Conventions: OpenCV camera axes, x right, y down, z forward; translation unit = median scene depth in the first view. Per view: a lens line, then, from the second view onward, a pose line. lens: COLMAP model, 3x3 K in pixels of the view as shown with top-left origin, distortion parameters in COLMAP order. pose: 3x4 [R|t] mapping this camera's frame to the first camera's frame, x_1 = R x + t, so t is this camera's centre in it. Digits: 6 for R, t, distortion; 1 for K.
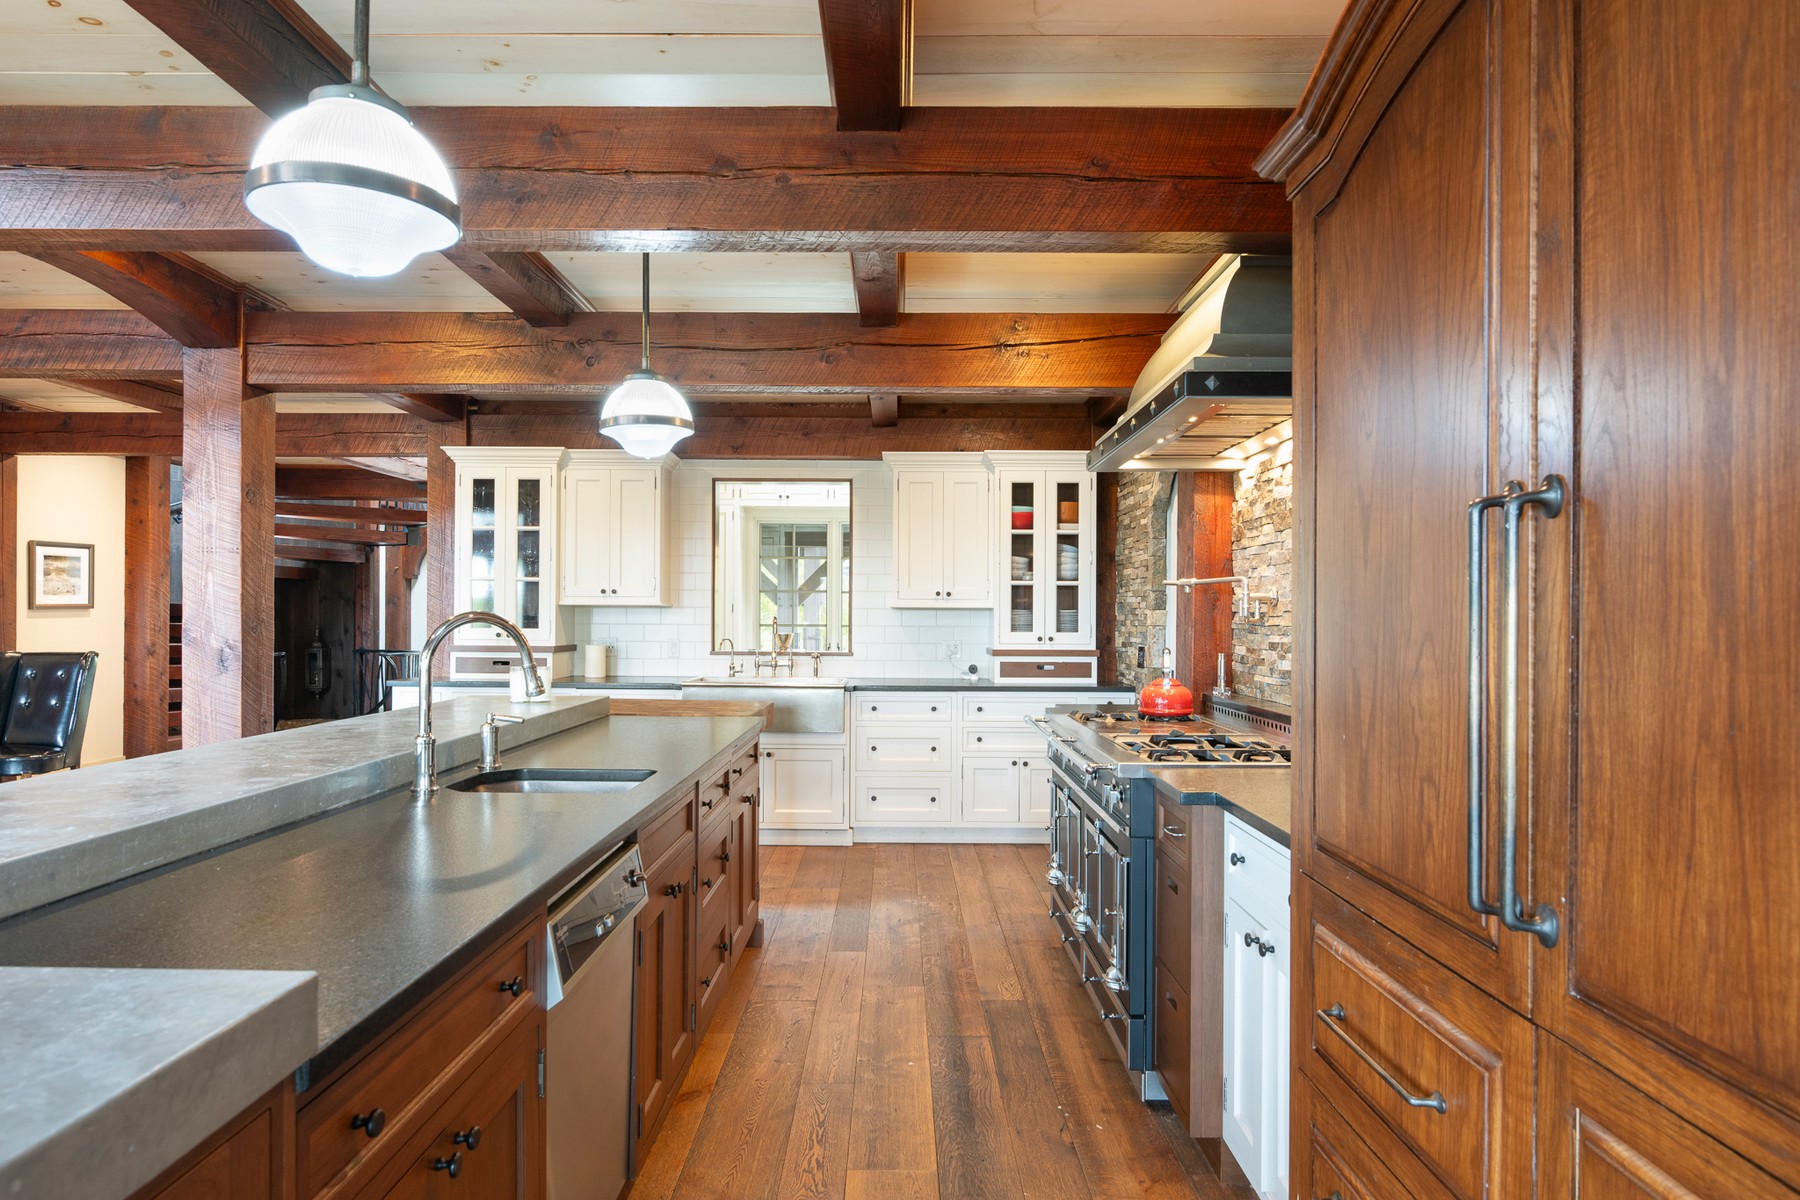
lens RADIAL K [[1106.4, 0, 893.9], [0, 1106.4, 616.3], [0, 0, 1]] dist [-0.006313, 0.001200]
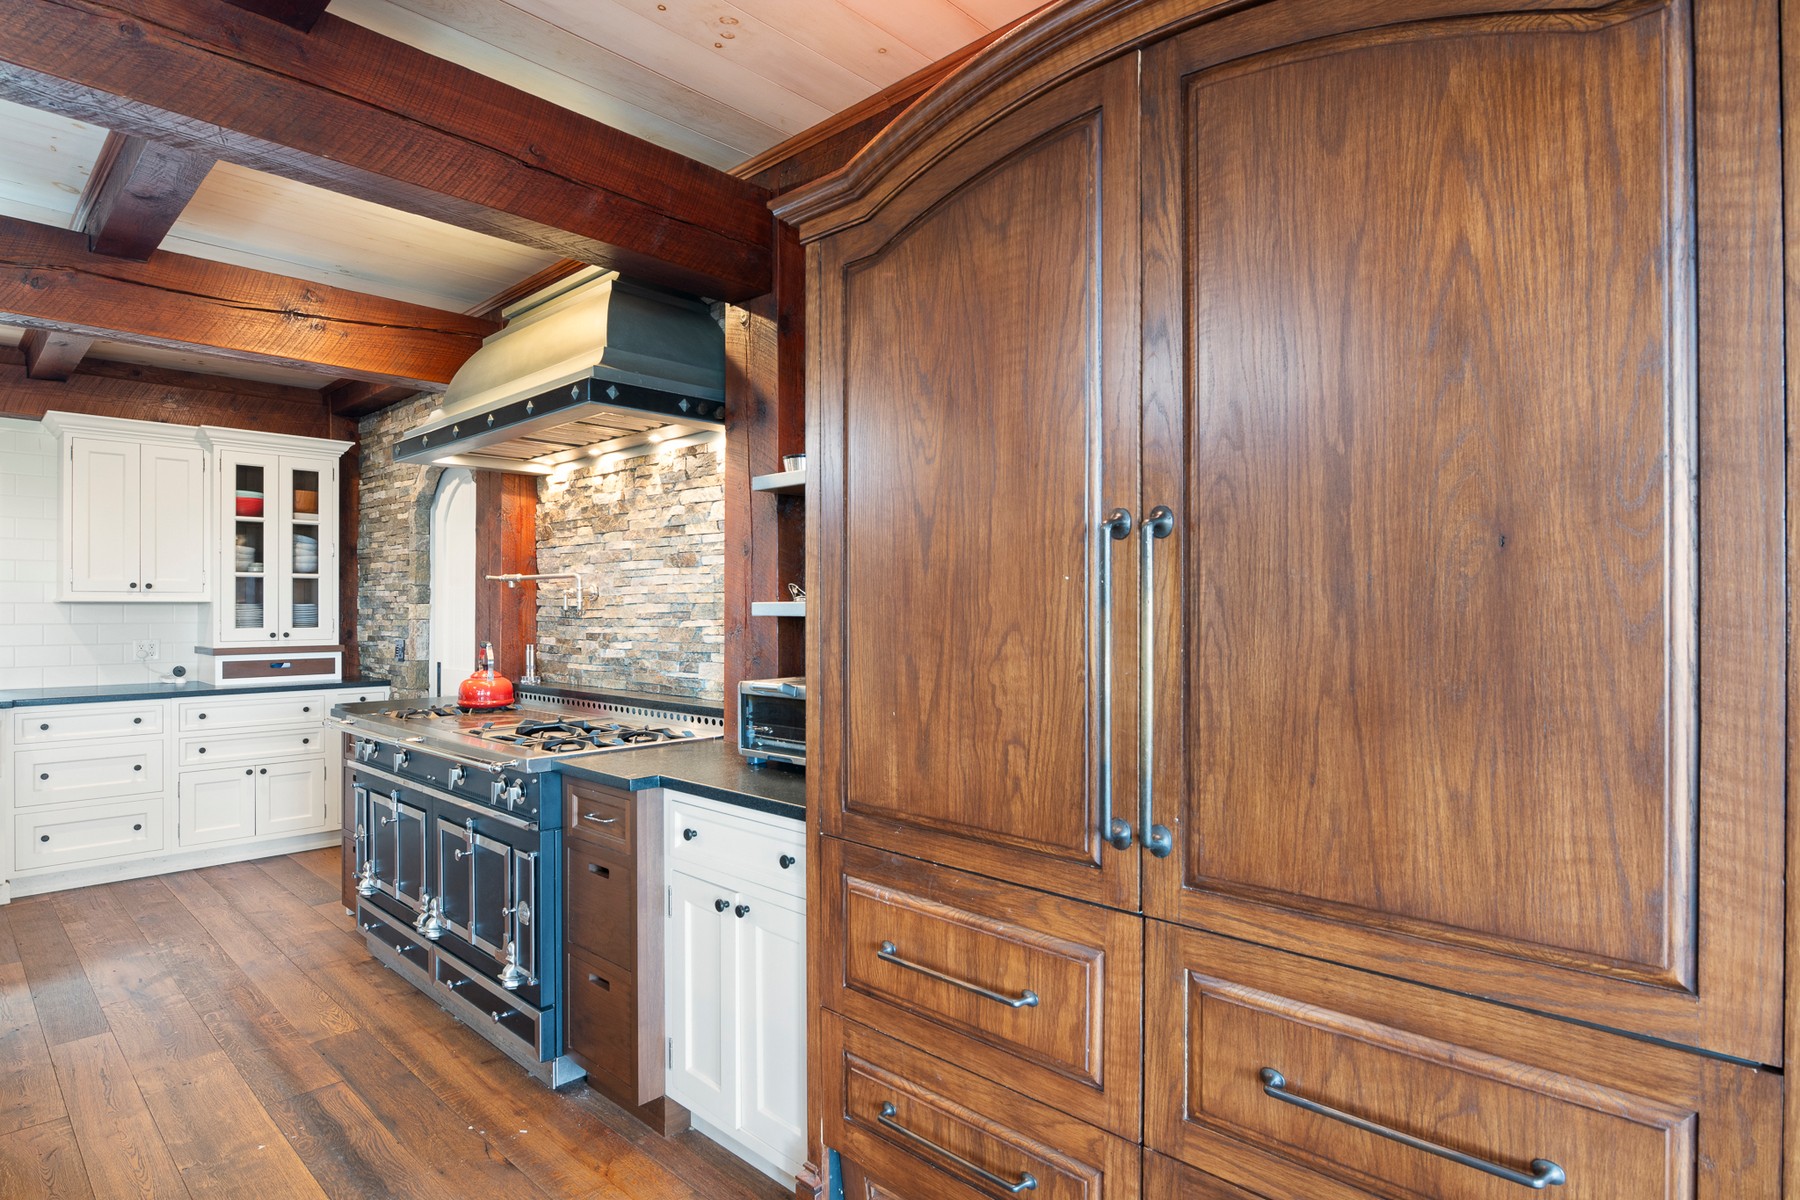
lens RADIAL K [[938.0, 0, 893.8], [0, 938.0, 601.0], [0, 0, 1]] dist [-0.014506, 0.000084]
pose [[0.684174, -0.000987, 0.729319, -0.258736], [0.006177, 0.999971, -0.004441, -0.005104], [-0.729293, 0.007544, 0.684160, 0.255045]]
